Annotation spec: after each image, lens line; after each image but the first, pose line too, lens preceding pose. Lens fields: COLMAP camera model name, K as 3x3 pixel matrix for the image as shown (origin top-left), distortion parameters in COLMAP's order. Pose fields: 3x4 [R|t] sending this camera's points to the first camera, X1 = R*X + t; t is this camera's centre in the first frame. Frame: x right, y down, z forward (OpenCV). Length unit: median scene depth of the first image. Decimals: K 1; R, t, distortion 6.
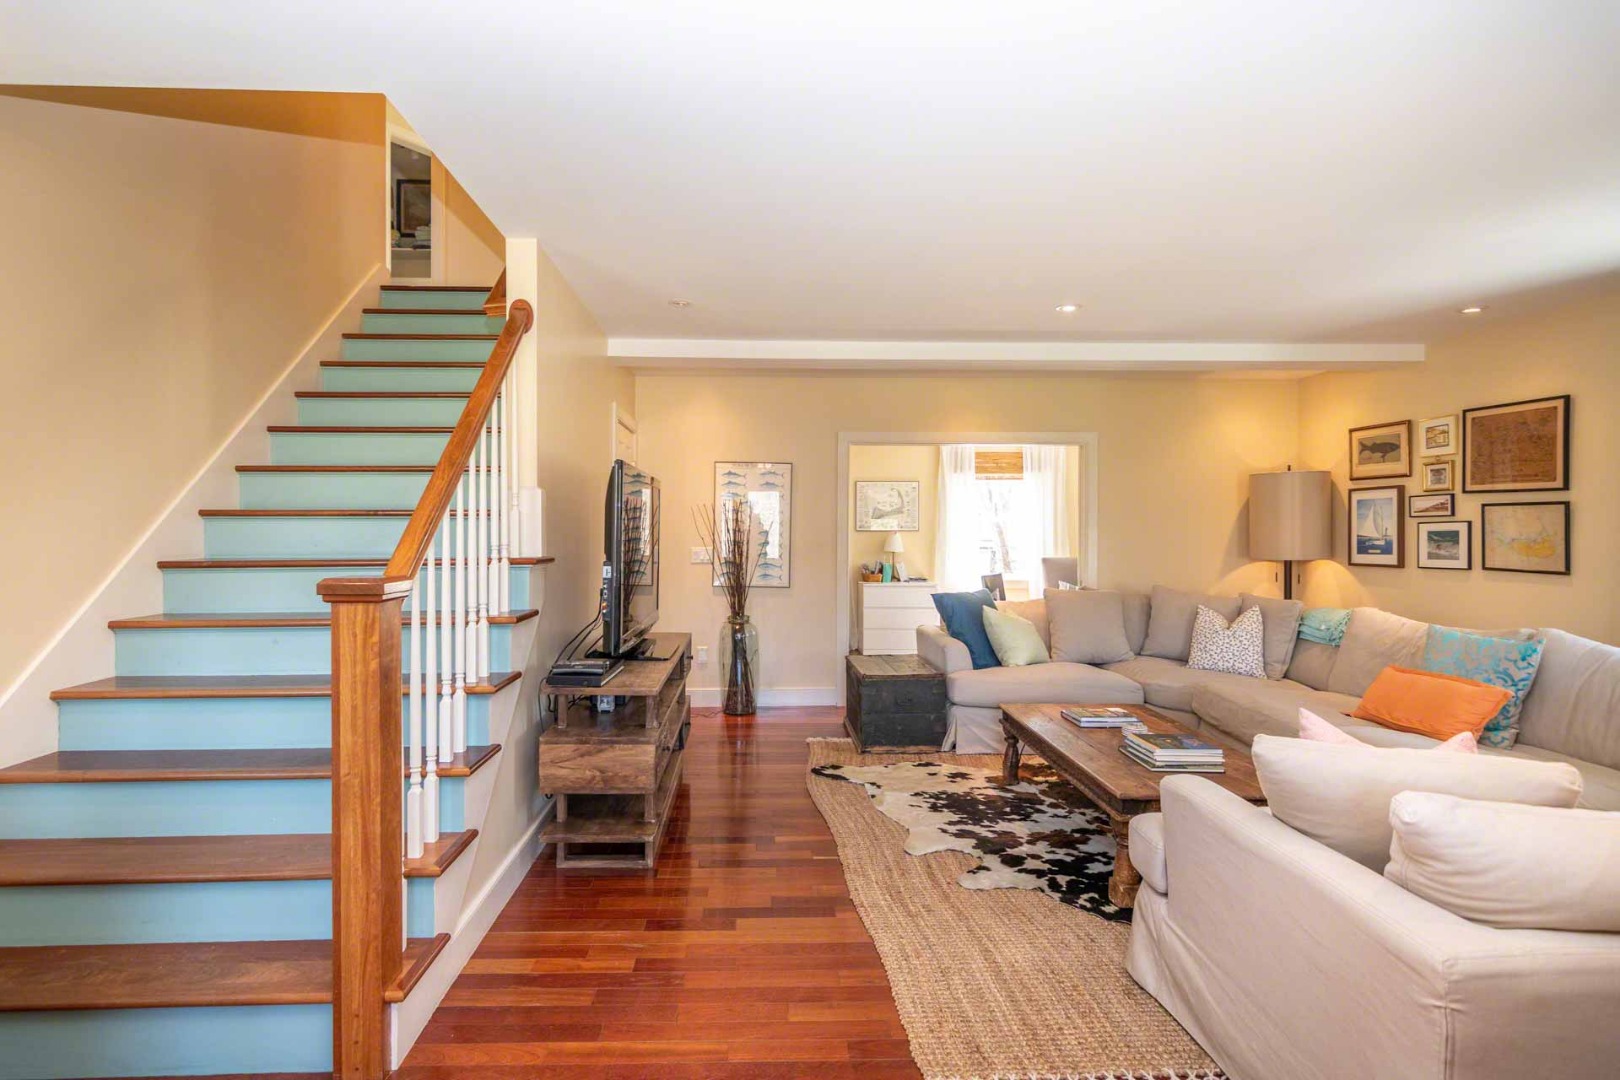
lens RADIAL K [[800.6, 0, 765.5], [0, 800.6, 523.4], [0, 0, 1]] dist [0.000744, 0.000270]
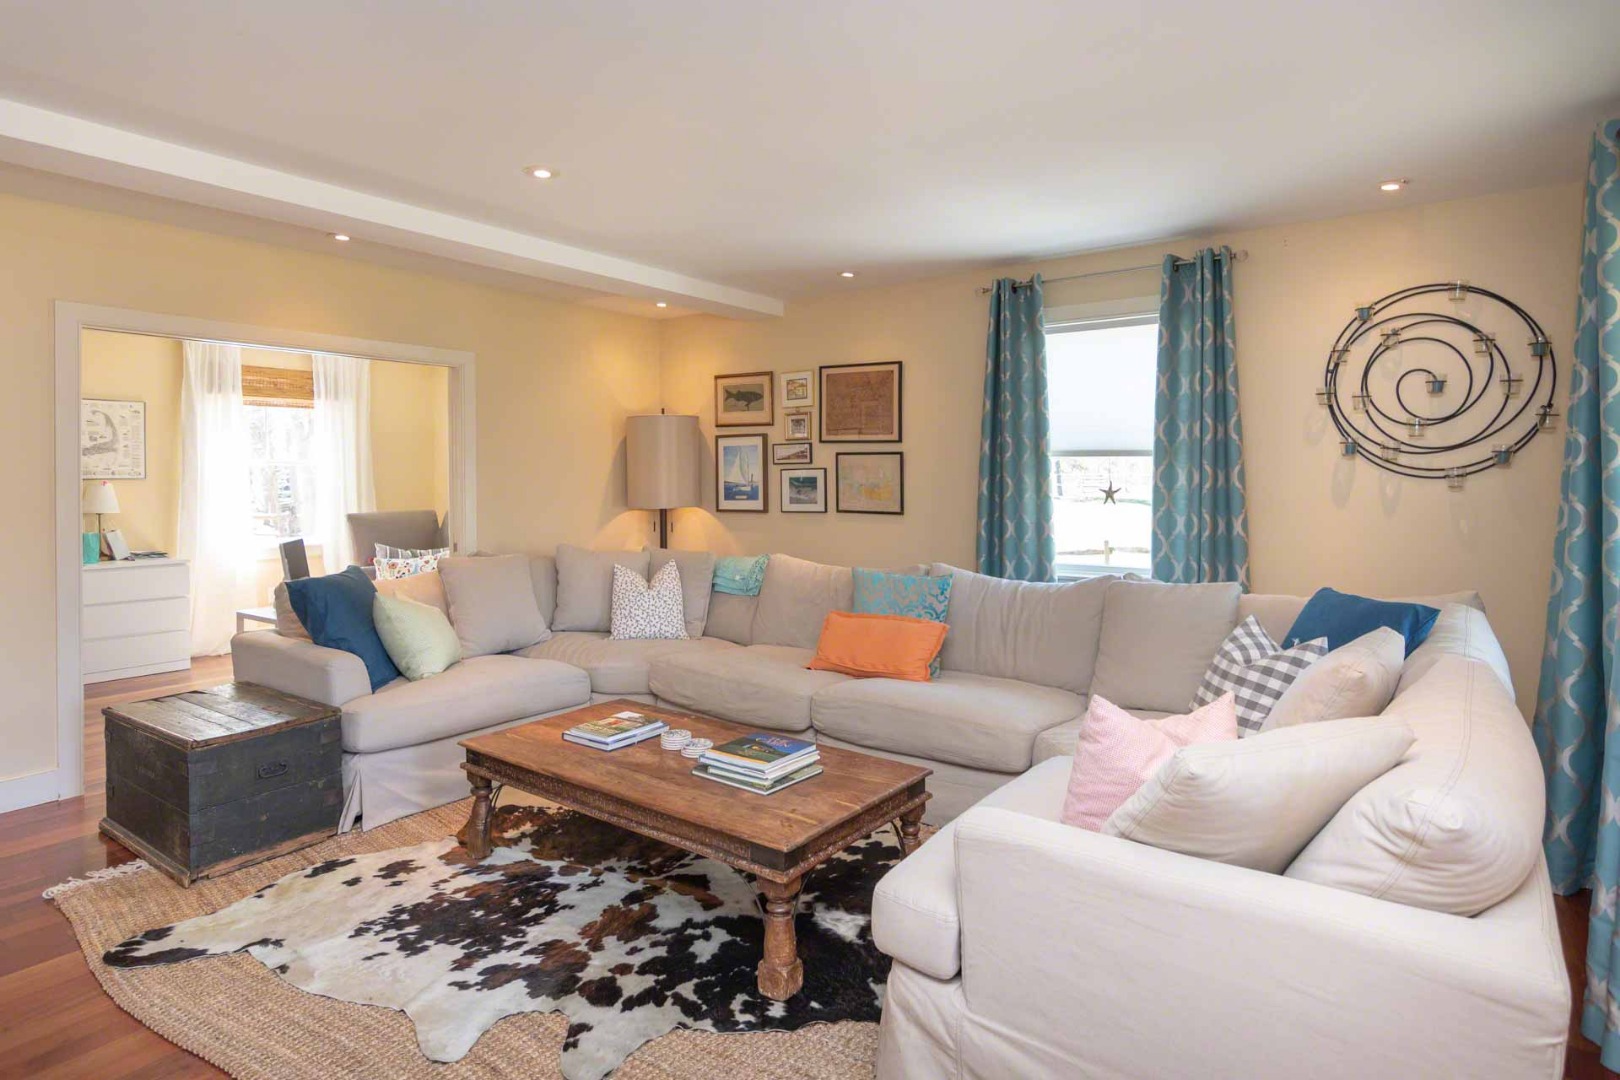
lens RADIAL K [[892.1, 0, 811.3], [0, 892.1, 474.6], [0, 0, 1]] dist [-0.001150, -0.001663]
pose [[0.608218, -0.001886, 0.793768, -0.109587], [-0.004248, 0.999975, 0.005631, -0.001029], [-0.793759, -0.006797, 0.608195, 0.296414]]
